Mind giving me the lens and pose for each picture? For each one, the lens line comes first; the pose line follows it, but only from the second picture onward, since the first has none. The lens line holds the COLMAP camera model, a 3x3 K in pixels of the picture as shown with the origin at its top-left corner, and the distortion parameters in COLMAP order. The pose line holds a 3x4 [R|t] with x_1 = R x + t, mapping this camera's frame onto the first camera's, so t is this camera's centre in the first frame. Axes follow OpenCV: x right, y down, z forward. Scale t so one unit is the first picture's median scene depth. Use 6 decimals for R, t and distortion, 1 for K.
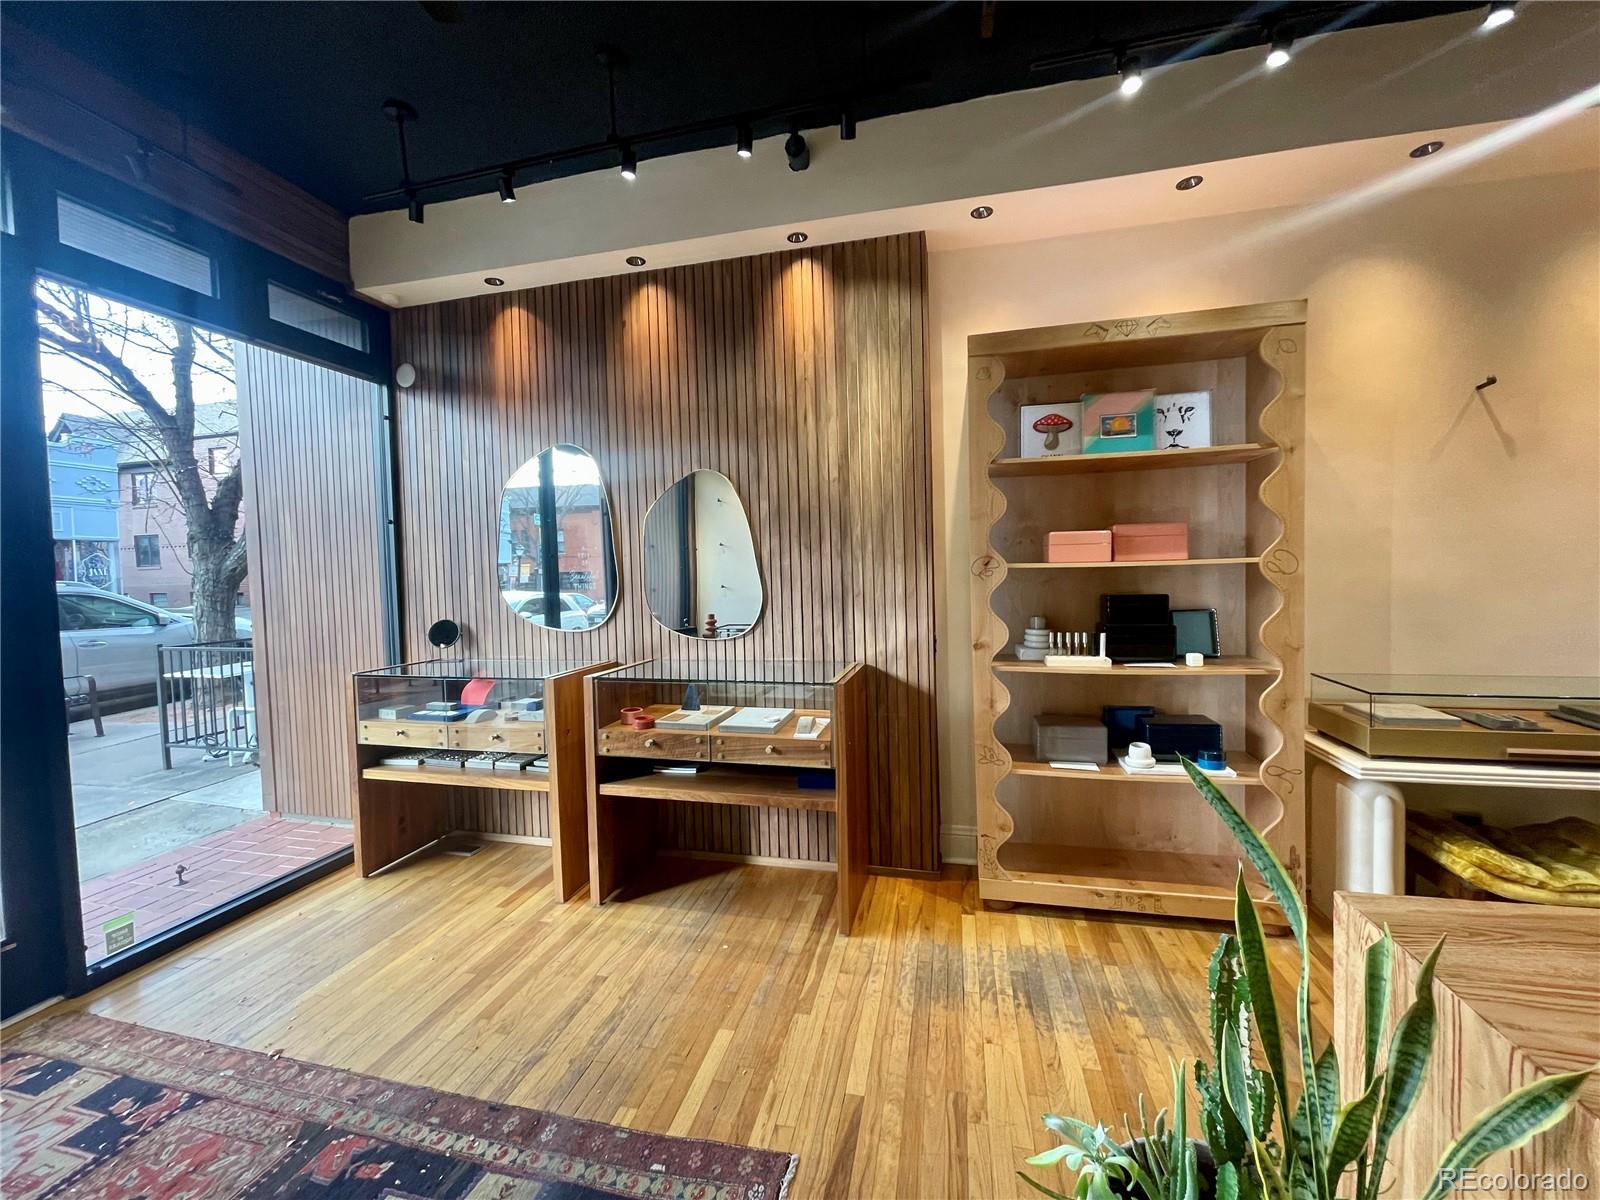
lens RADIAL K [[645.9, 0, 801.9], [0, 645.9, 597.3], [0, 0, 1]] dist [-0.002079, -0.000521]
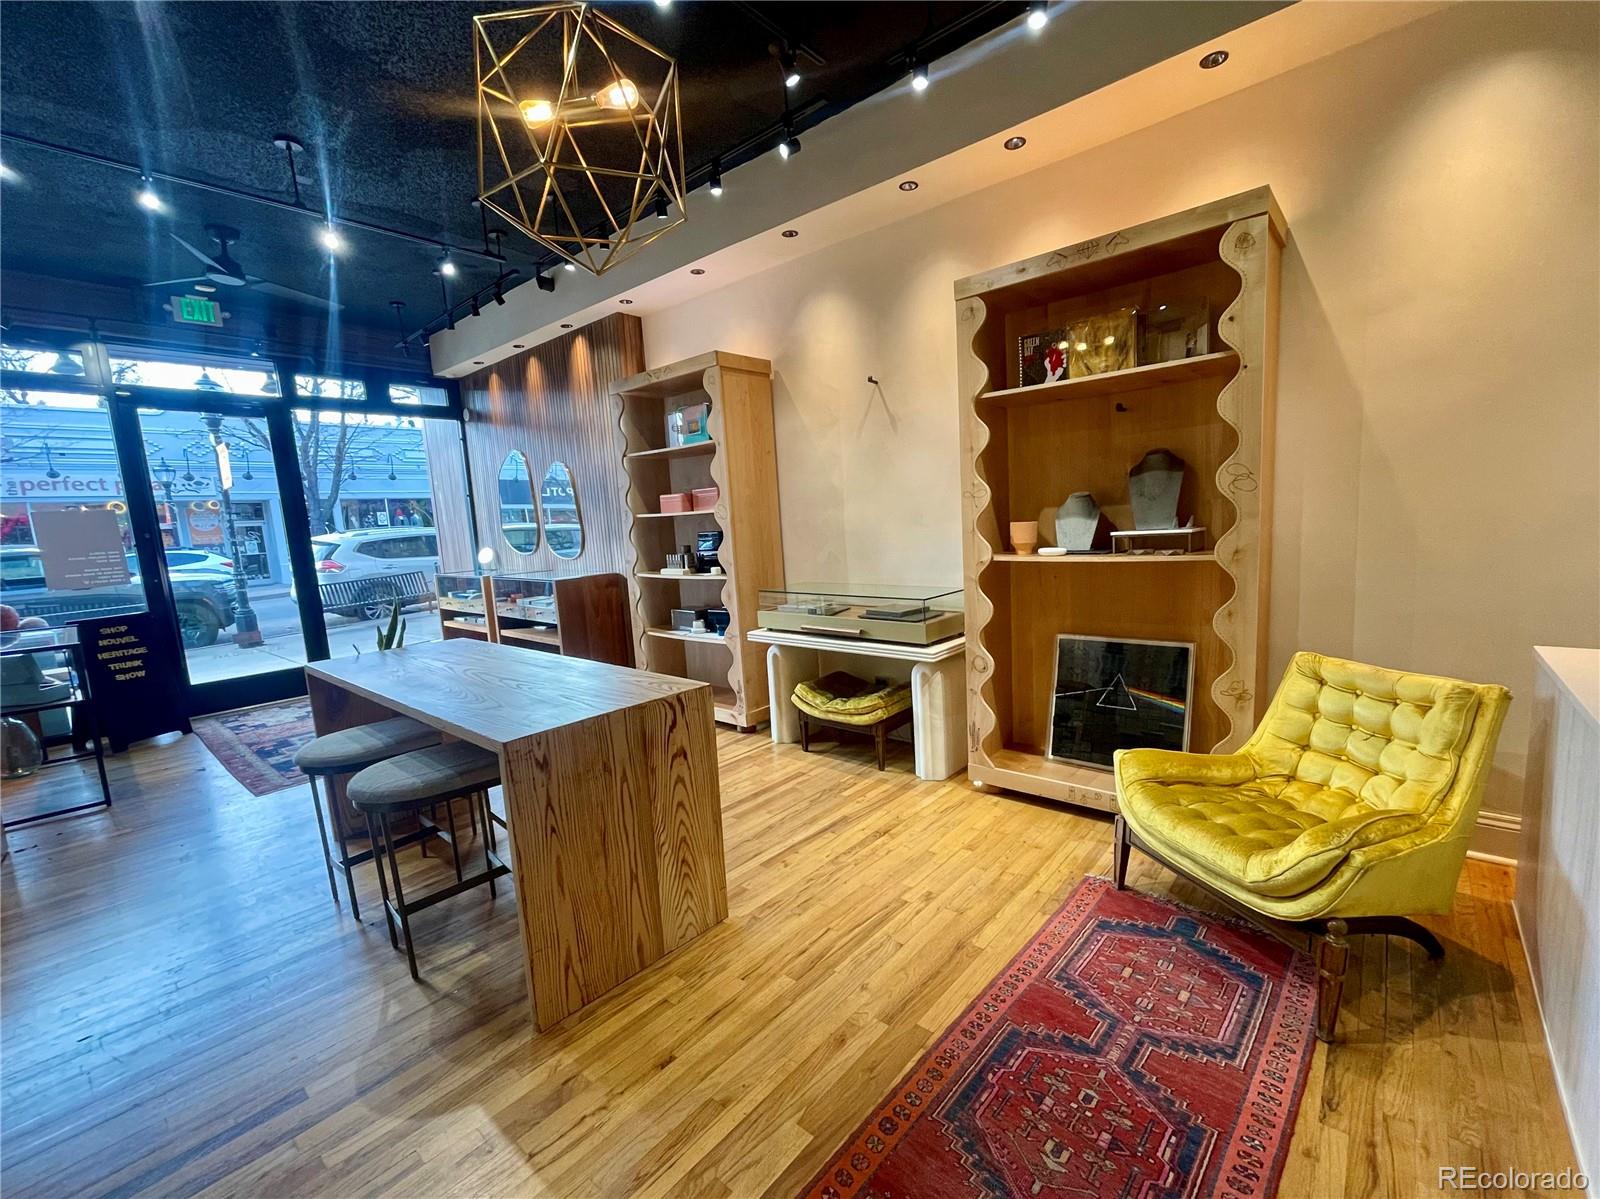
lens RADIAL K [[676.3, 0, 829.4], [0, 676.3, 611.1], [0, 0, 1]] dist [-0.004585, 0.001793]
pose [[0.893395, 0.041685, -0.447334, 1.498921], [0.012292, 0.993046, 0.117087, -0.000783], [0.449104, -0.110104, 0.886670, -0.385927]]
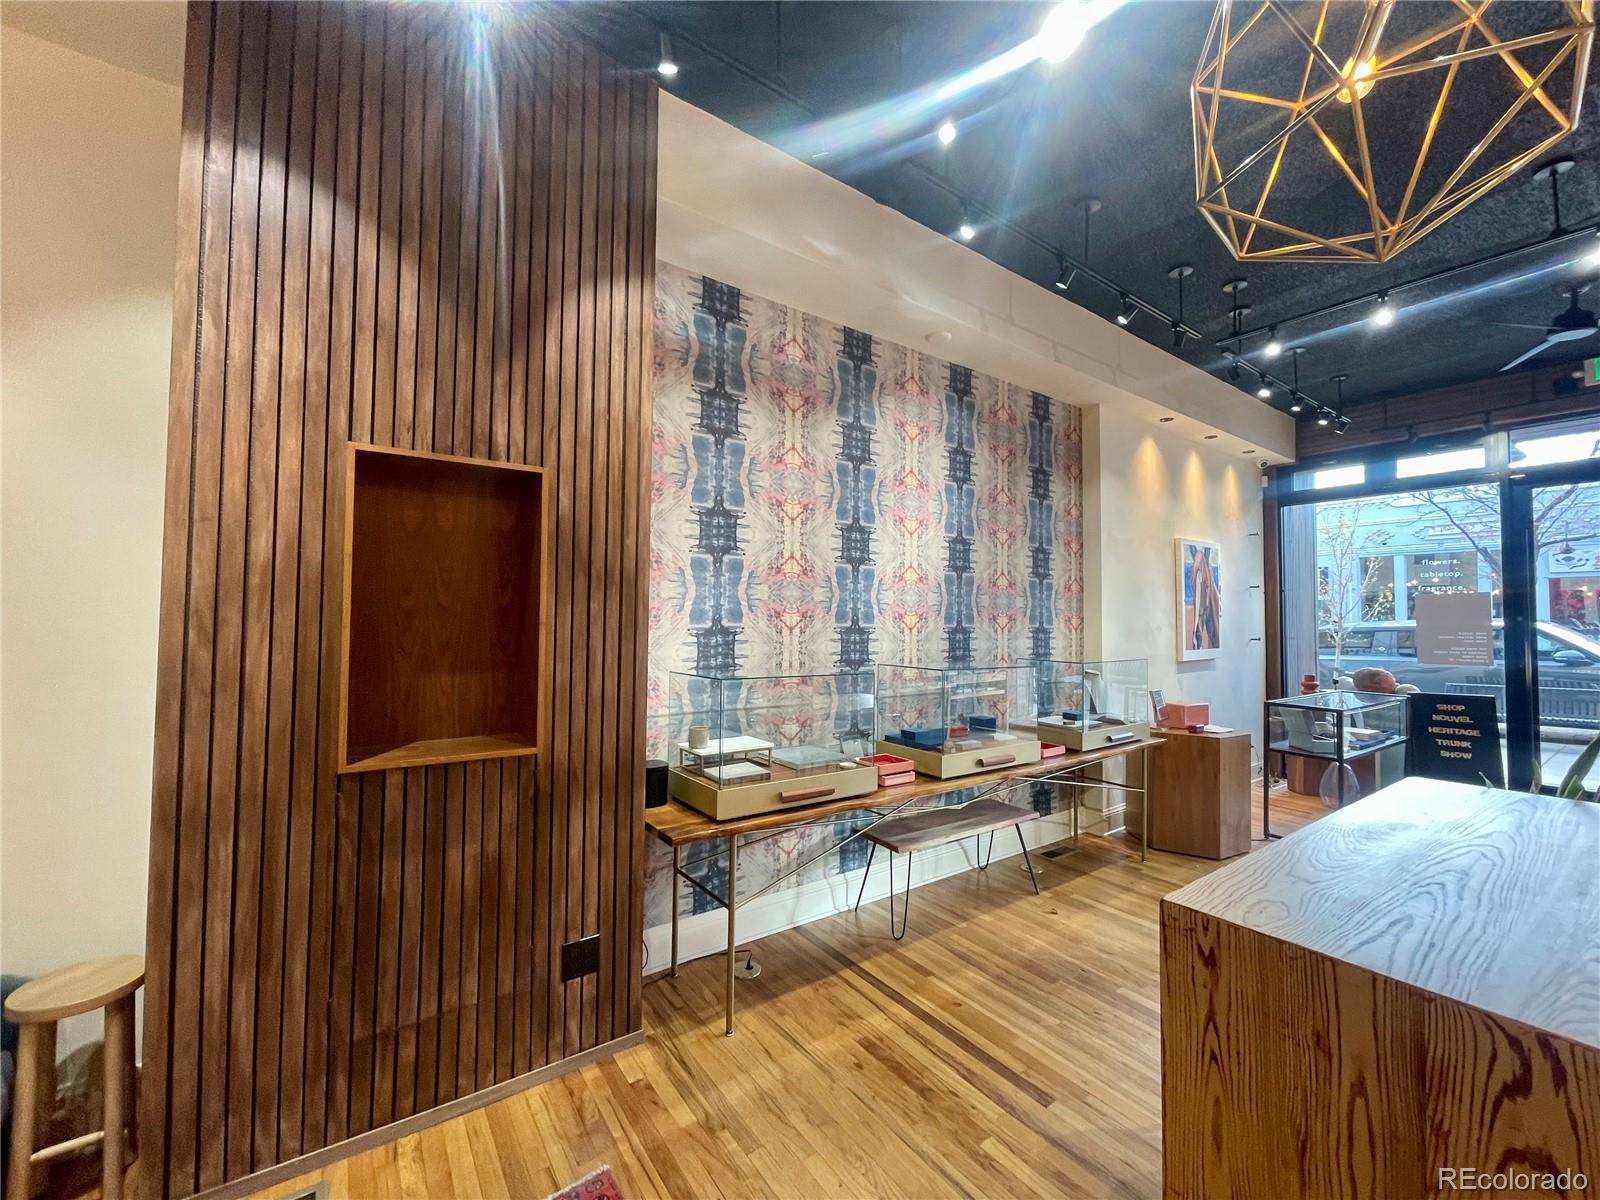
lens RADIAL K [[645.9, 0, 802.4], [0, 645.9, 597.5], [0, 0, 1]] dist [-0.002079, -0.000521]
pose [[-0.654516, -0.008381, -0.756002, 1.515049], [-0.023697, 0.999675, 0.009433, -0.039867], [0.755677, 0.024089, -0.654502, 0.119465]]
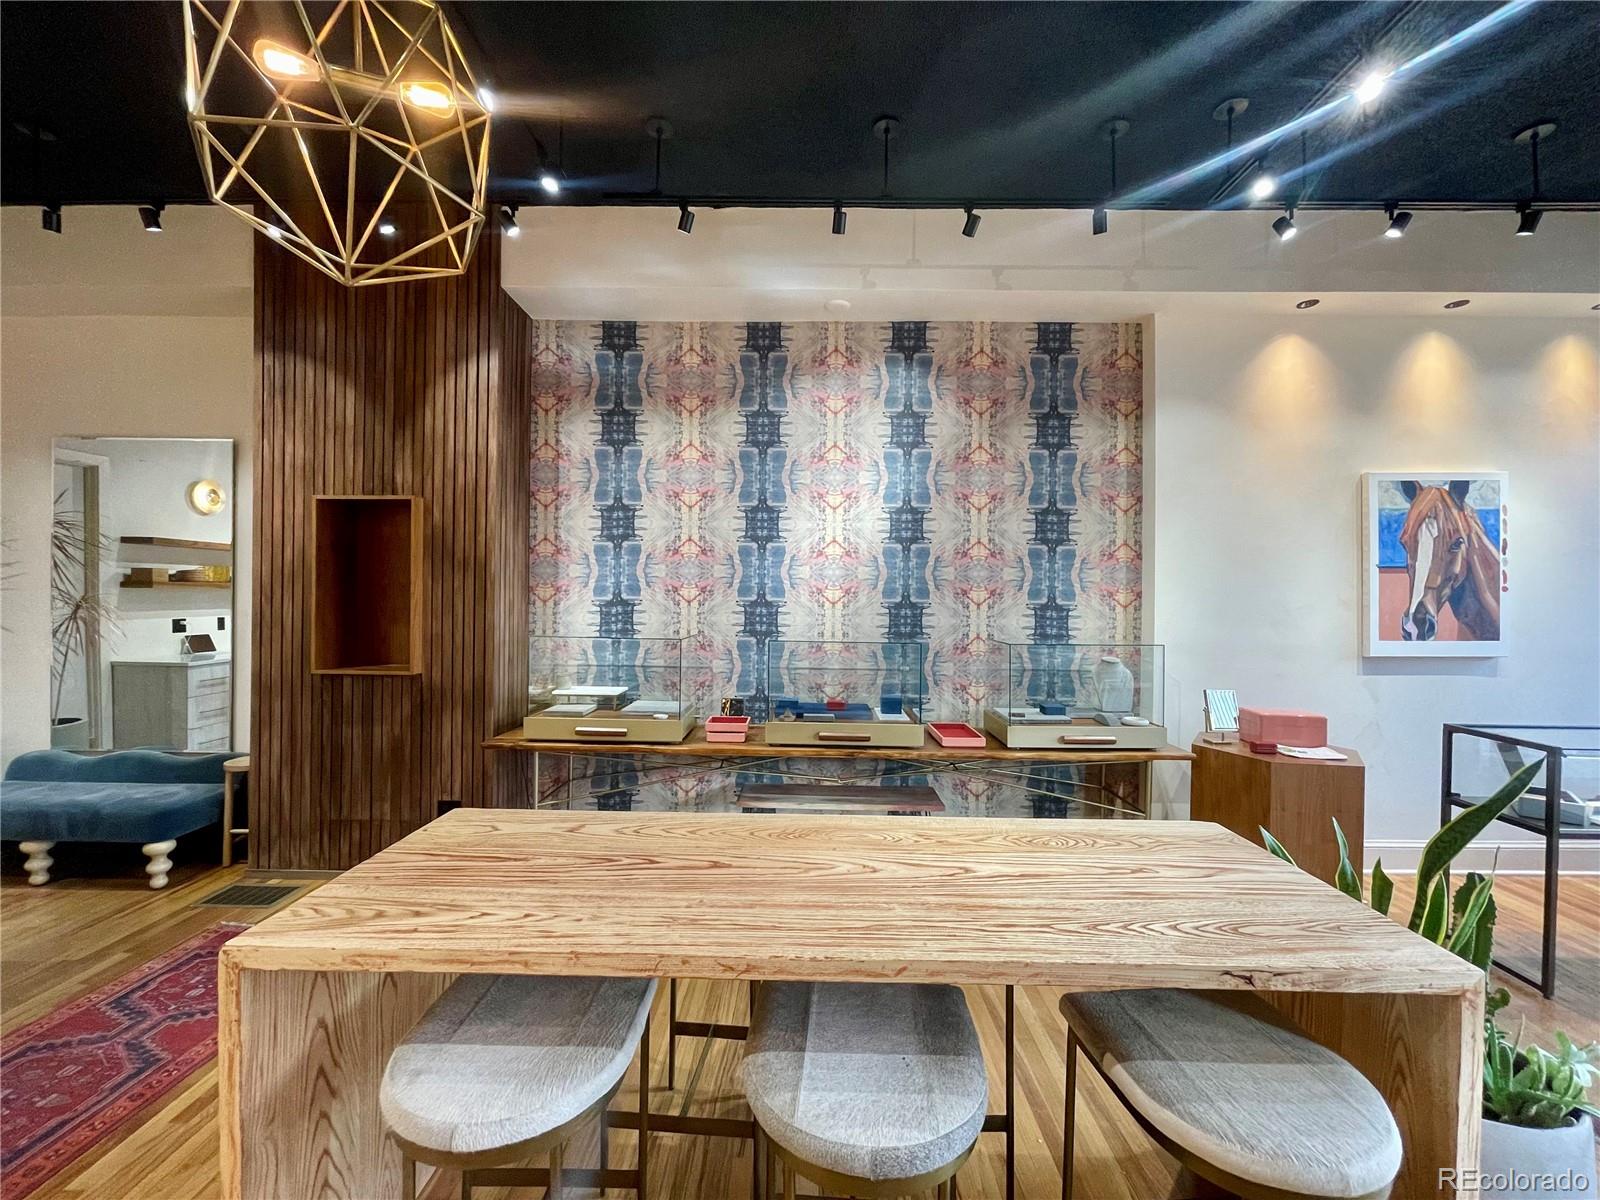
lens RADIAL K [[645.9, 0, 803.2], [0, 645.9, 598.1], [0, 0, 1]] dist [-0.002079, -0.000521]
pose [[-0.974874, 0.014184, -0.222303, 0.779518], [0.004589, 0.999038, 0.043619, -0.037102], [0.222708, 0.041503, -0.974001, 0.667398]]
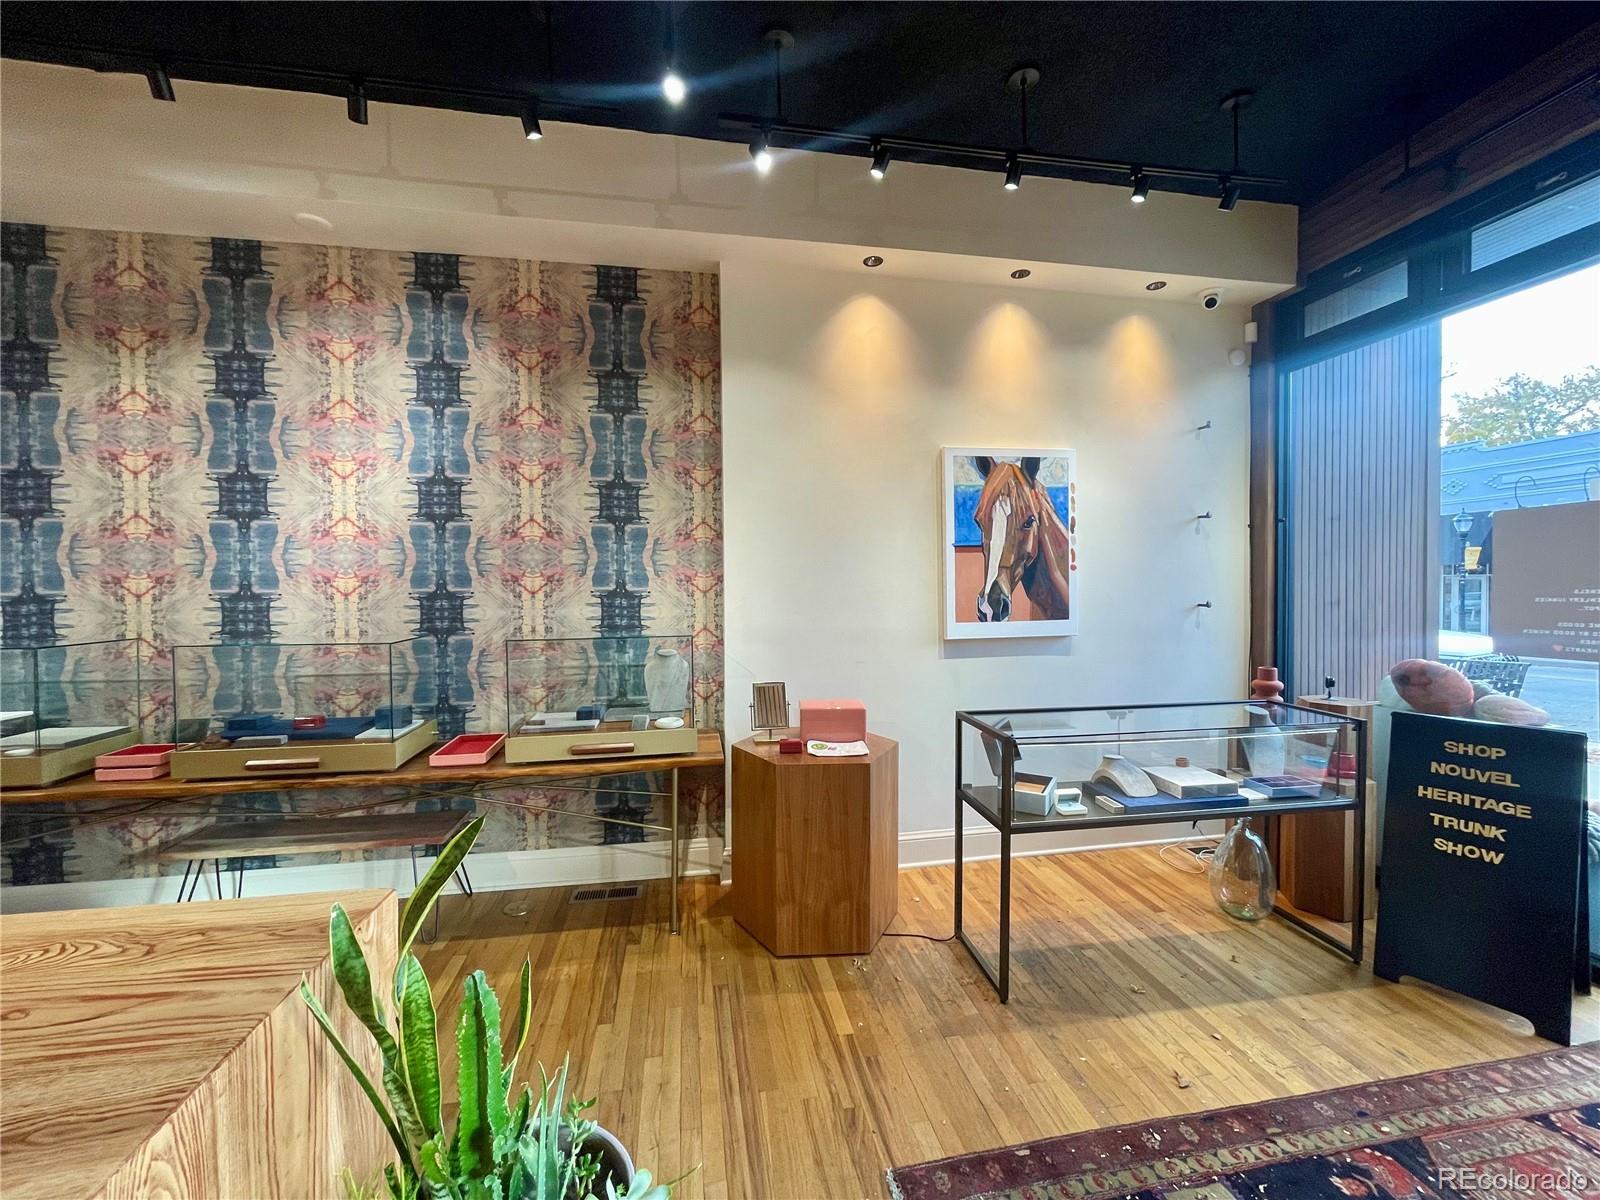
lens RADIAL K [[645.9, 0, 797.7], [0, 645.9, 595.7], [0, 0, 1]] dist [-0.002079, -0.000521]
pose [[-0.915124, 0.037817, -0.401396, 0.203455], [0.012471, 0.997770, 0.065572, -0.028733], [0.402980, 0.055000, -0.913555, 0.681296]]
